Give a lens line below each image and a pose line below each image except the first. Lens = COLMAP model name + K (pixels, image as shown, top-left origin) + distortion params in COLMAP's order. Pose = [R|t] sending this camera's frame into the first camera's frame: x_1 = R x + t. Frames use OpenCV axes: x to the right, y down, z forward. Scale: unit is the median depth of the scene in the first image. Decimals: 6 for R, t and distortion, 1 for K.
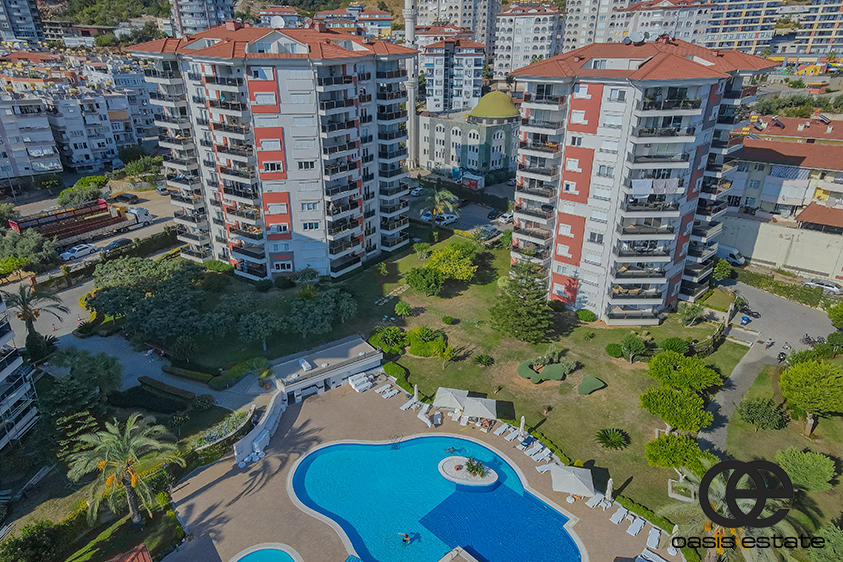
lens RADIAL K [[550.4, 0, 417.9], [0, 550.4, 257.4], [0, 0, 1]] dist [0.111797, 0.001181]
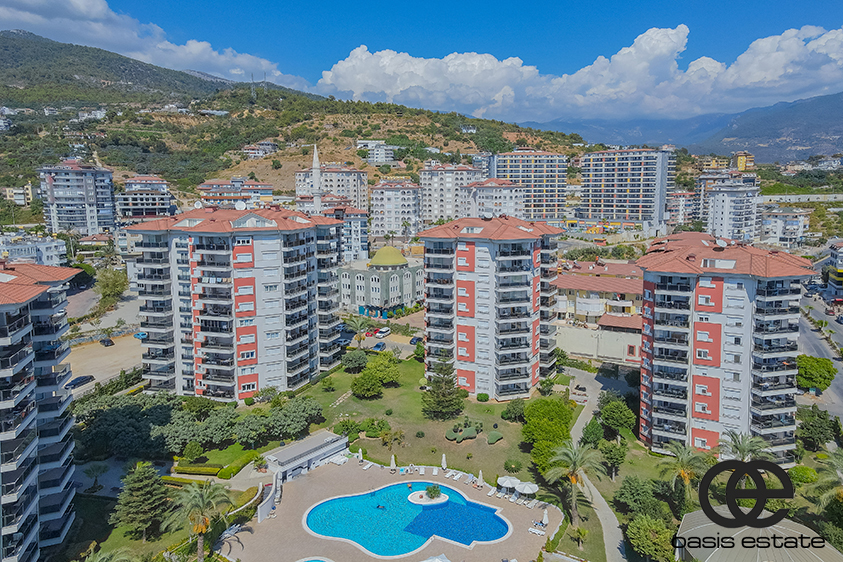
lens RADIAL K [[579.9, 0, 431.3], [0, 579.9, 256.8], [0, 0, 1]] dist [0.108149, 0.002043]
pose [[0.959768, -0.036244, 0.278446, -0.208116], [0.108866, 0.962102, -0.250015, 0.110548], [-0.258832, 0.270269, 0.927341, -0.405599]]
